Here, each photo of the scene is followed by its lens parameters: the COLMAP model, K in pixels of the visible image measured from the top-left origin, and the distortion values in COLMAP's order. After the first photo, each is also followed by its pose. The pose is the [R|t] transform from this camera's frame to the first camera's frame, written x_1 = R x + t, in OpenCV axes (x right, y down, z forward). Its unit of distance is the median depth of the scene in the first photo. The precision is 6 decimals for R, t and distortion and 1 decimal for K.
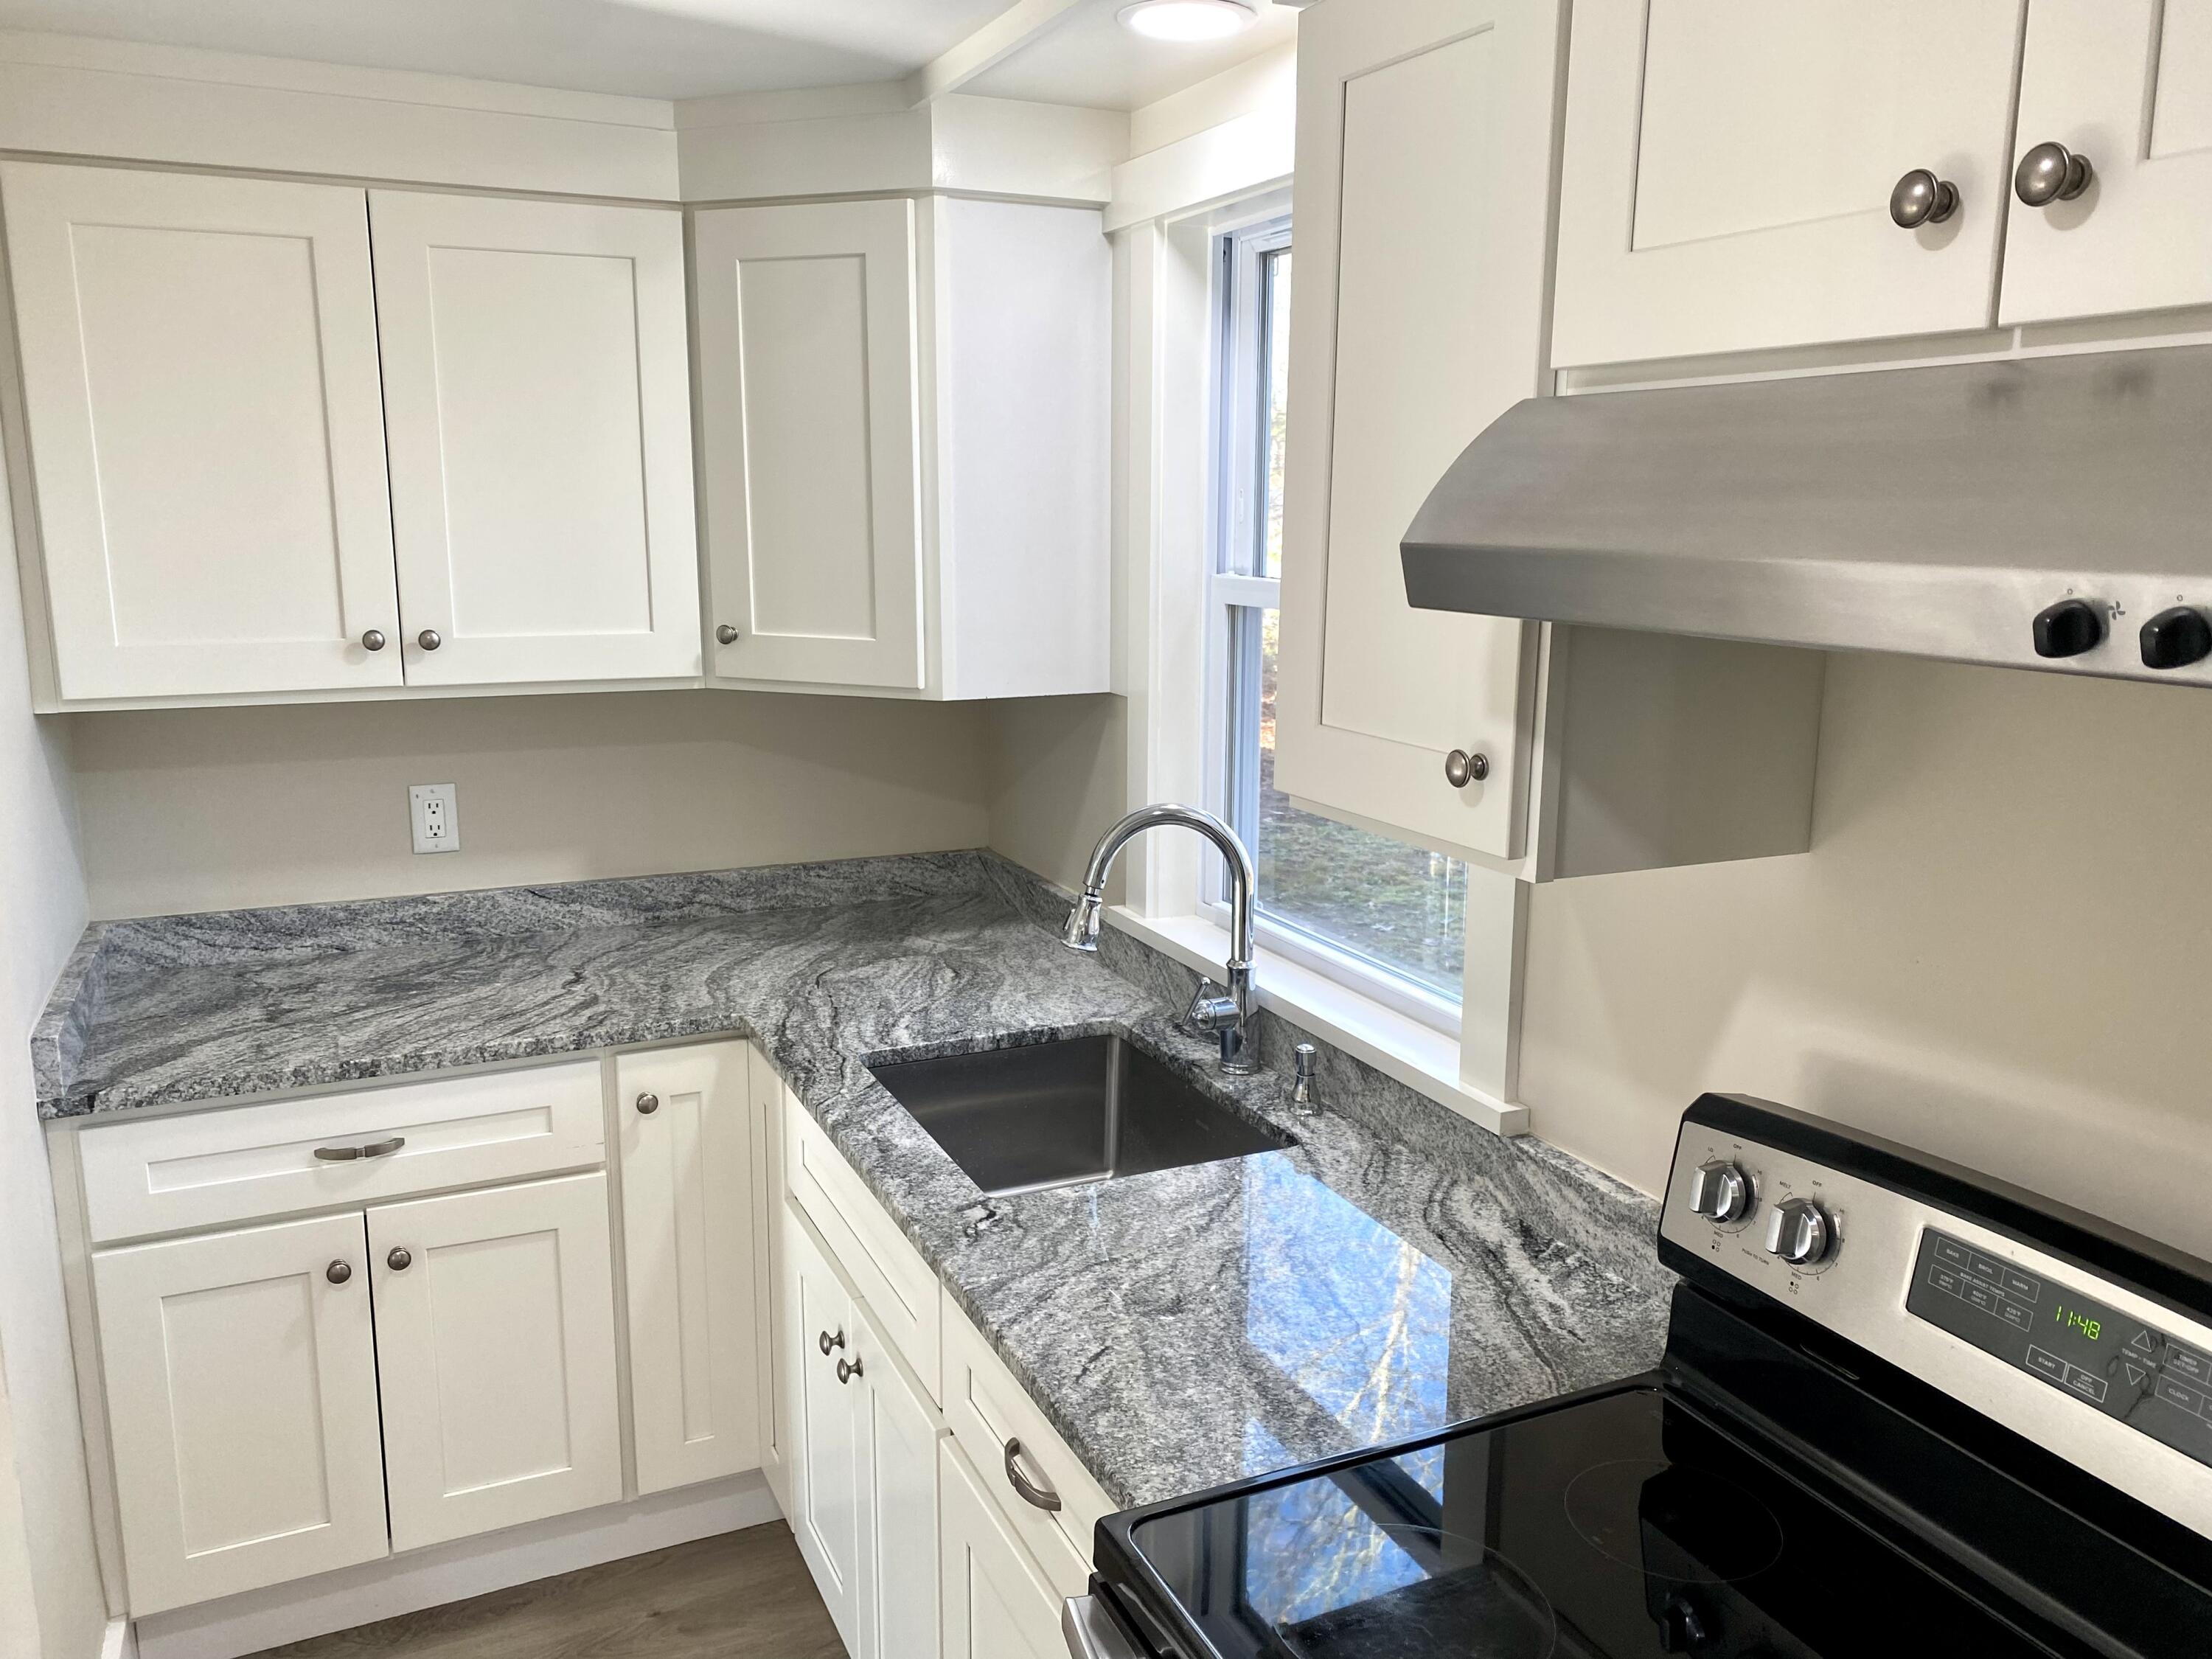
lens RADIAL K [[1692.9, 0, 1102.8], [0, 1692.9, 816.2], [0, 0, 1]] dist [0.039970, -0.044904]
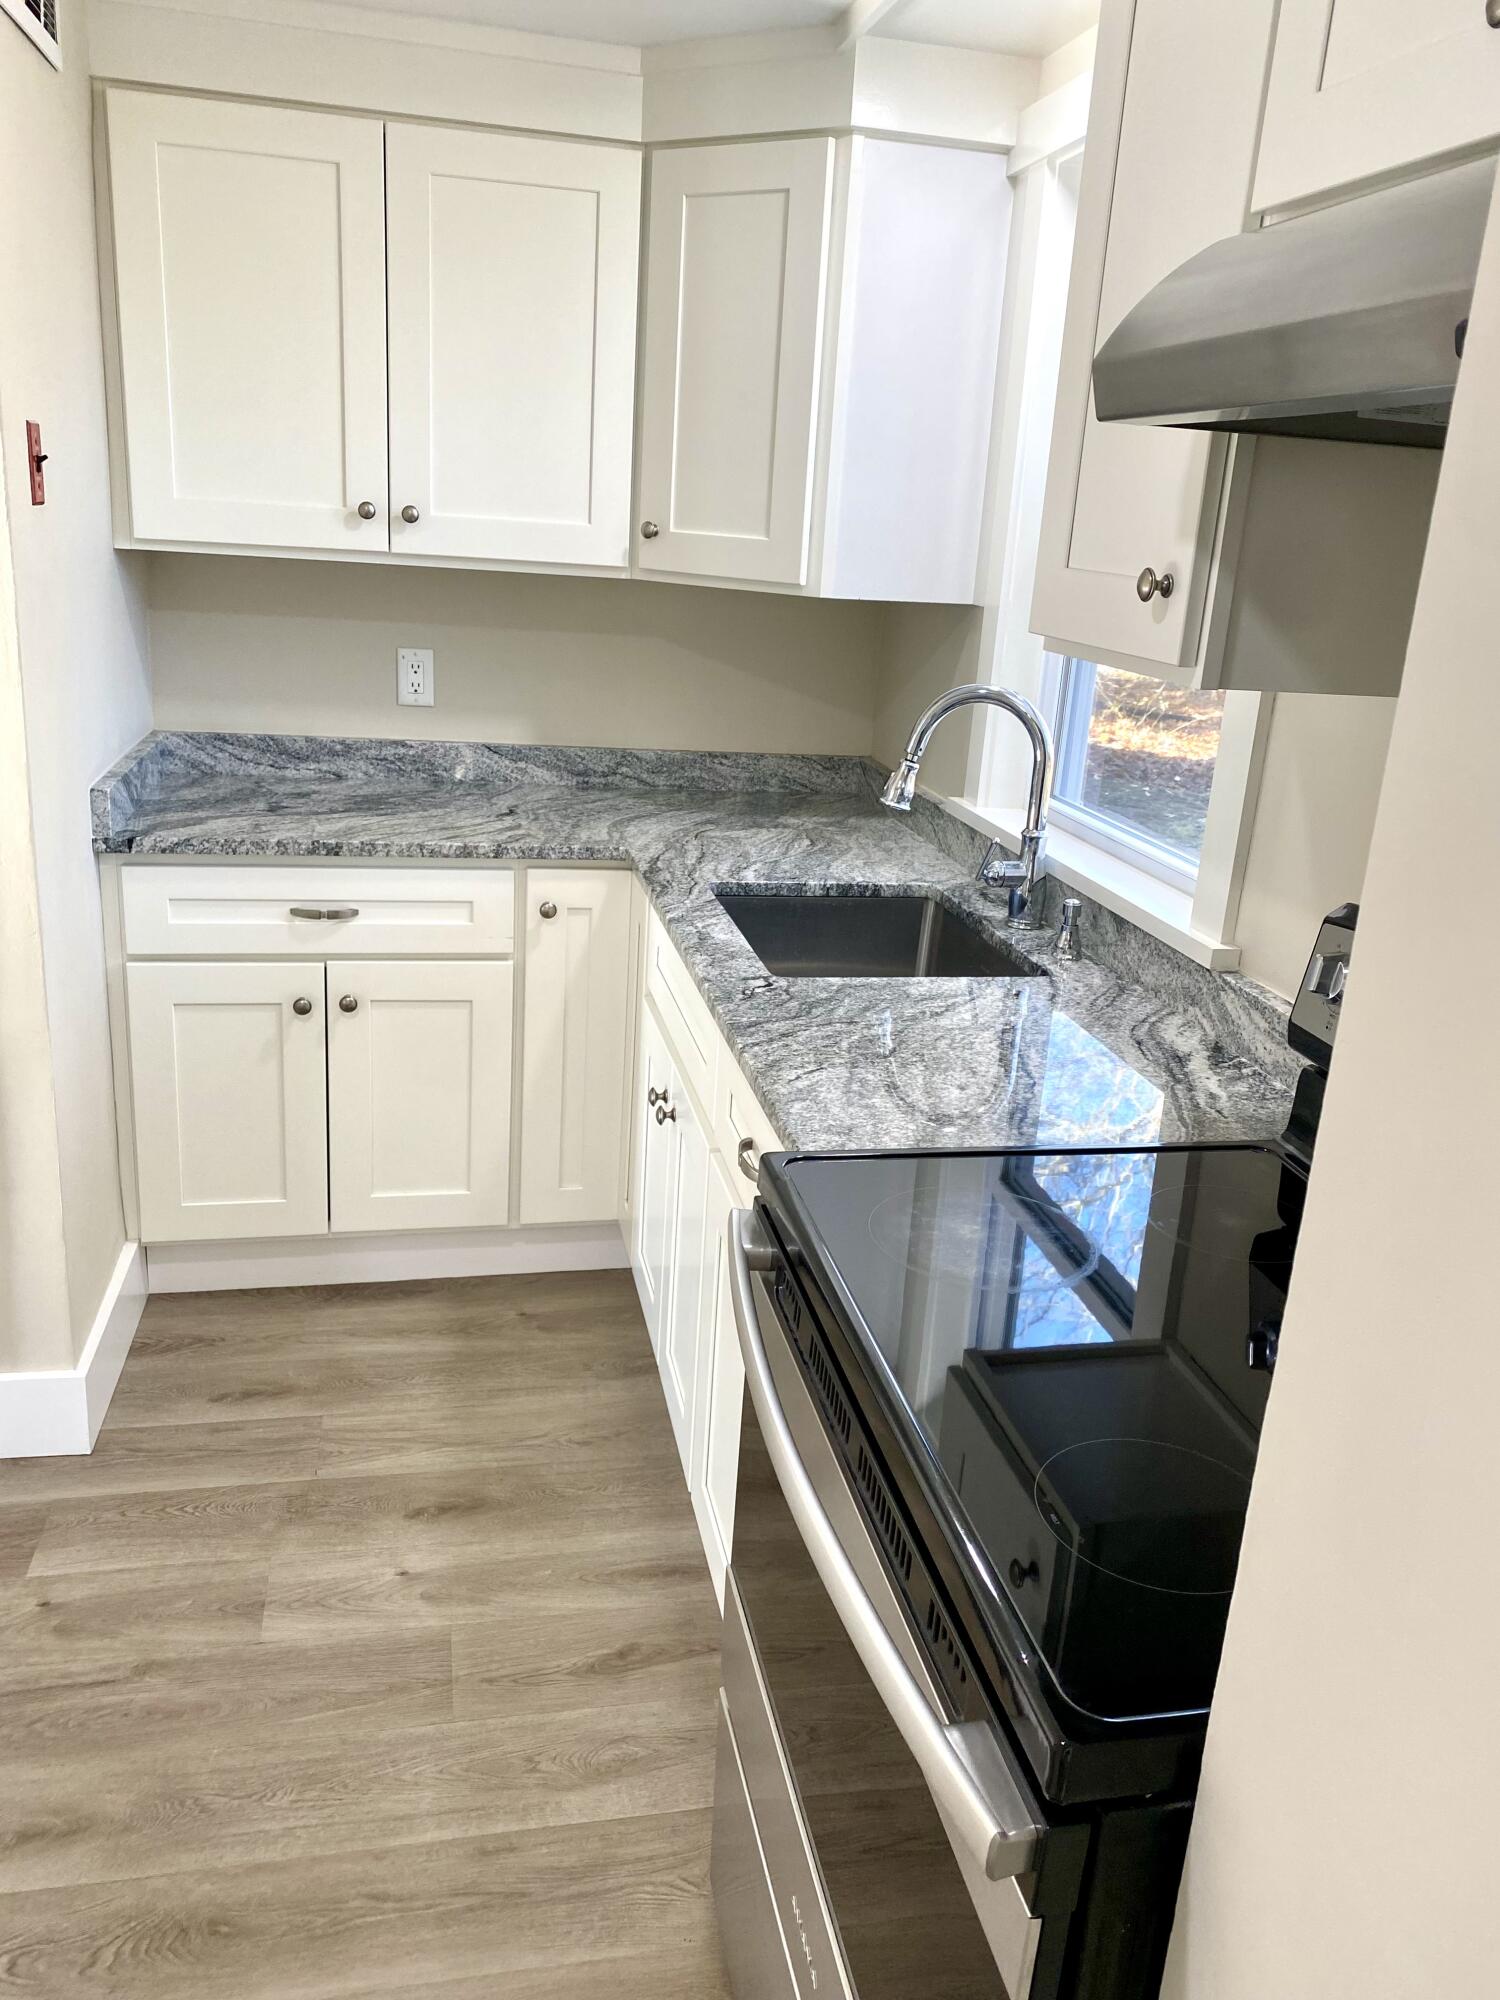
lens RADIAL K [[1530.7, 0, 767.5], [0, 1530.7, 967.7], [0, 0, 1]] dist [0.039970, -0.044904]
pose [[0.974867, 0.115920, -0.190254, 0.117197], [-0.097660, 0.989904, 0.102726, 0.091973], [0.200241, -0.081564, 0.976346, -0.059509]]
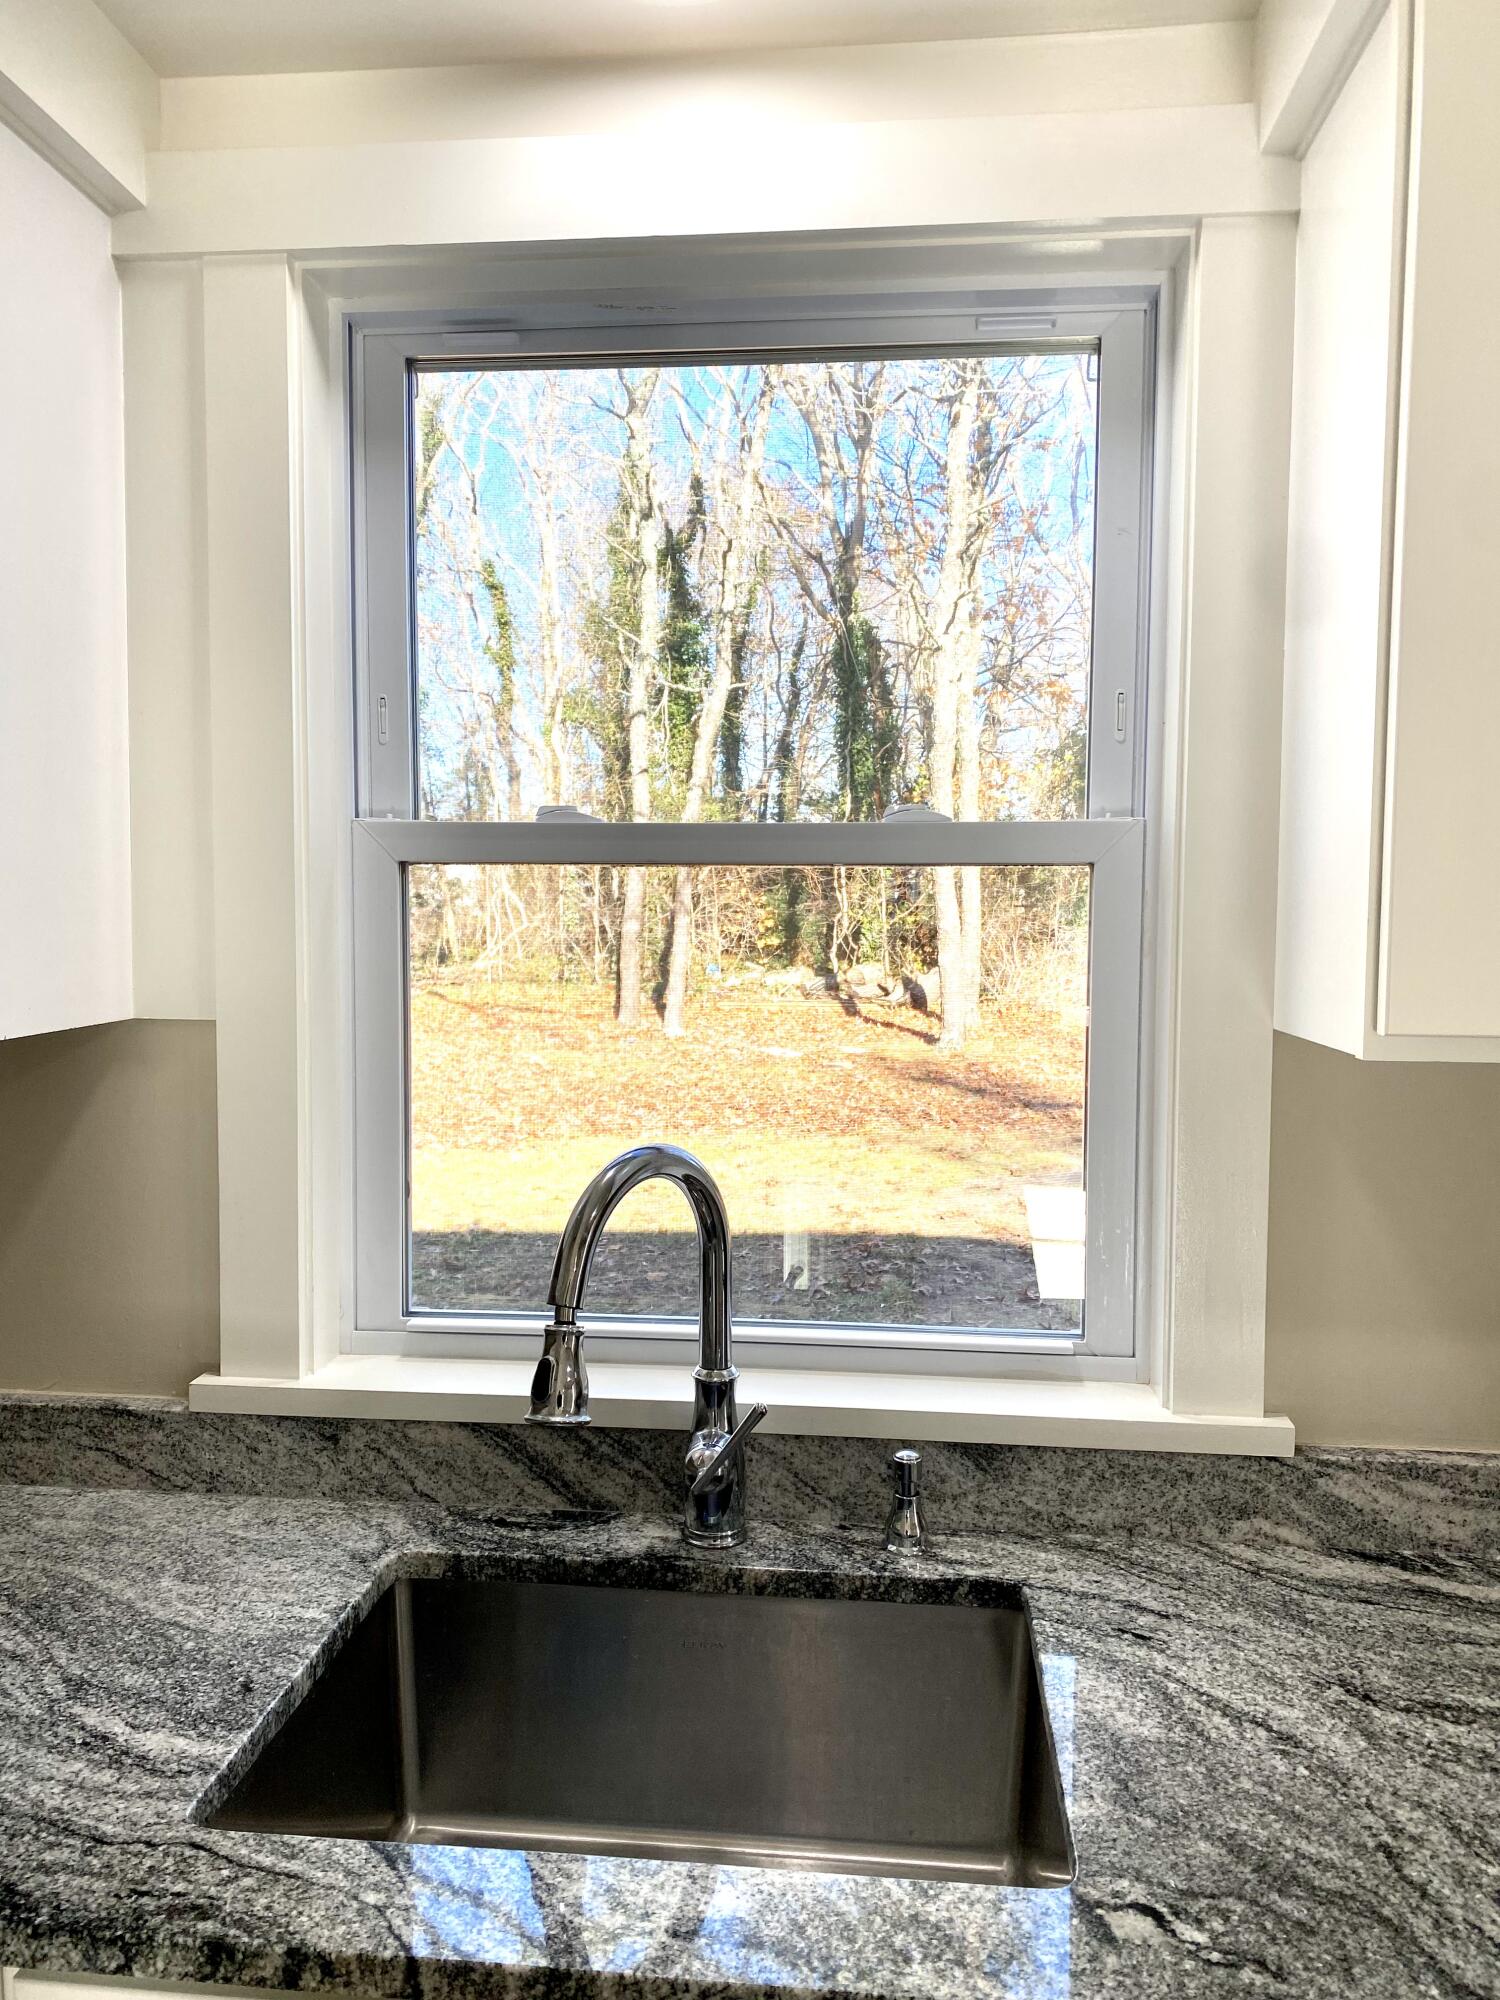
lens RADIAL K [[1530.7, 0, 745.5], [0, 1530.7, 991.3], [0, 0, 1]] dist [0.039970, -0.044904]
pose [[0.506652, -0.055244, 0.860379, -0.437431], [0.158429, 0.986917, -0.029926, -0.043082], [-0.847469, 0.151471, 0.508776, 0.681421]]
